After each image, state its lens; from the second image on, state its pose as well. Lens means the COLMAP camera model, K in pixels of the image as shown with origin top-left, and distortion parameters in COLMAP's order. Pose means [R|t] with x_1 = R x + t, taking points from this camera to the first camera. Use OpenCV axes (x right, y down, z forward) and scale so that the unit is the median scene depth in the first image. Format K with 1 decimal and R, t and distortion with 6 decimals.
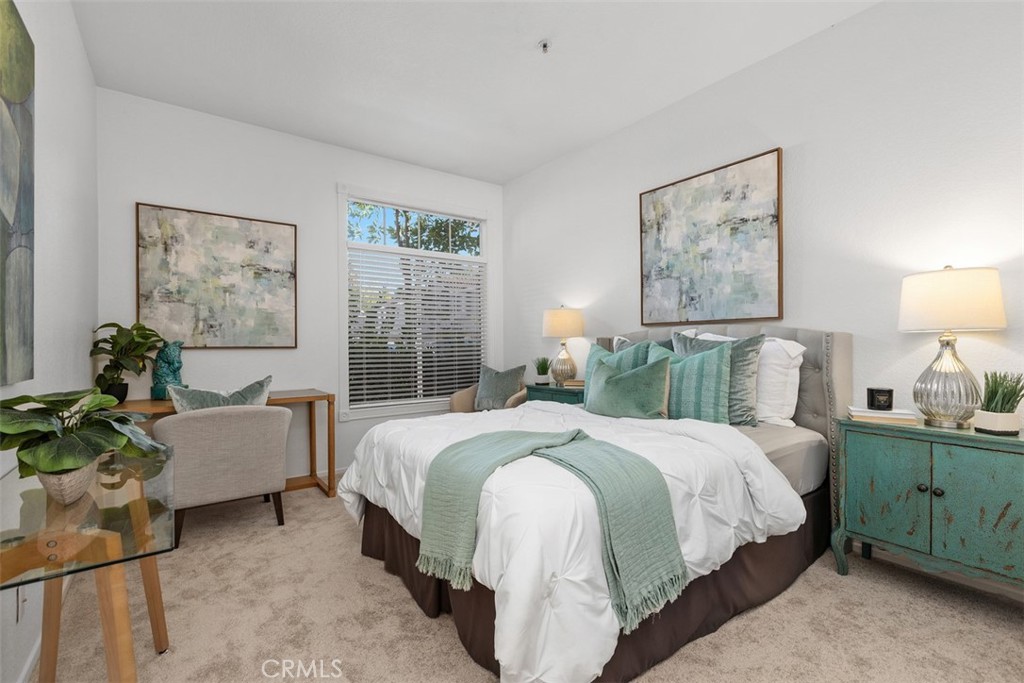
lens RADIAL K [[456.3, 0, 511.2], [0, 456.3, 342.5], [0, 0, 1]] dist [0.005034, -0.001315]
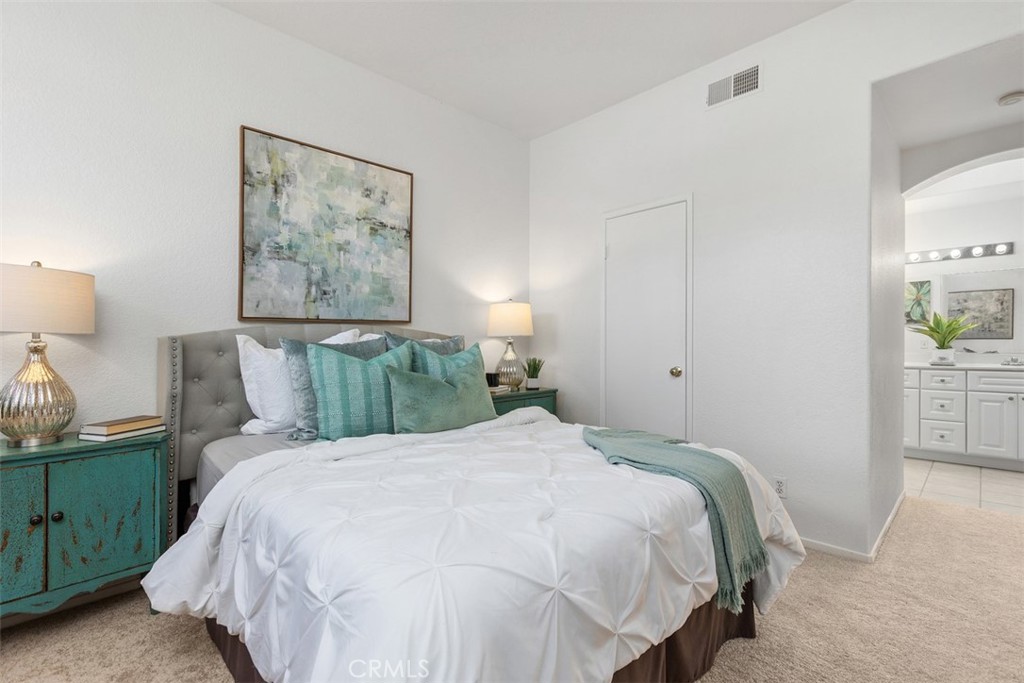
lens RADIAL K [[456.3, 0, 514.9], [0, 456.3, 341.4], [0, 0, 1]] dist [0.005034, -0.001315]
pose [[-0.133851, 0.002727, 0.990998, -0.507652], [0.004674, 0.999987, -0.002121, -0.001628], [-0.990990, 0.004348, -0.133862, 0.787174]]
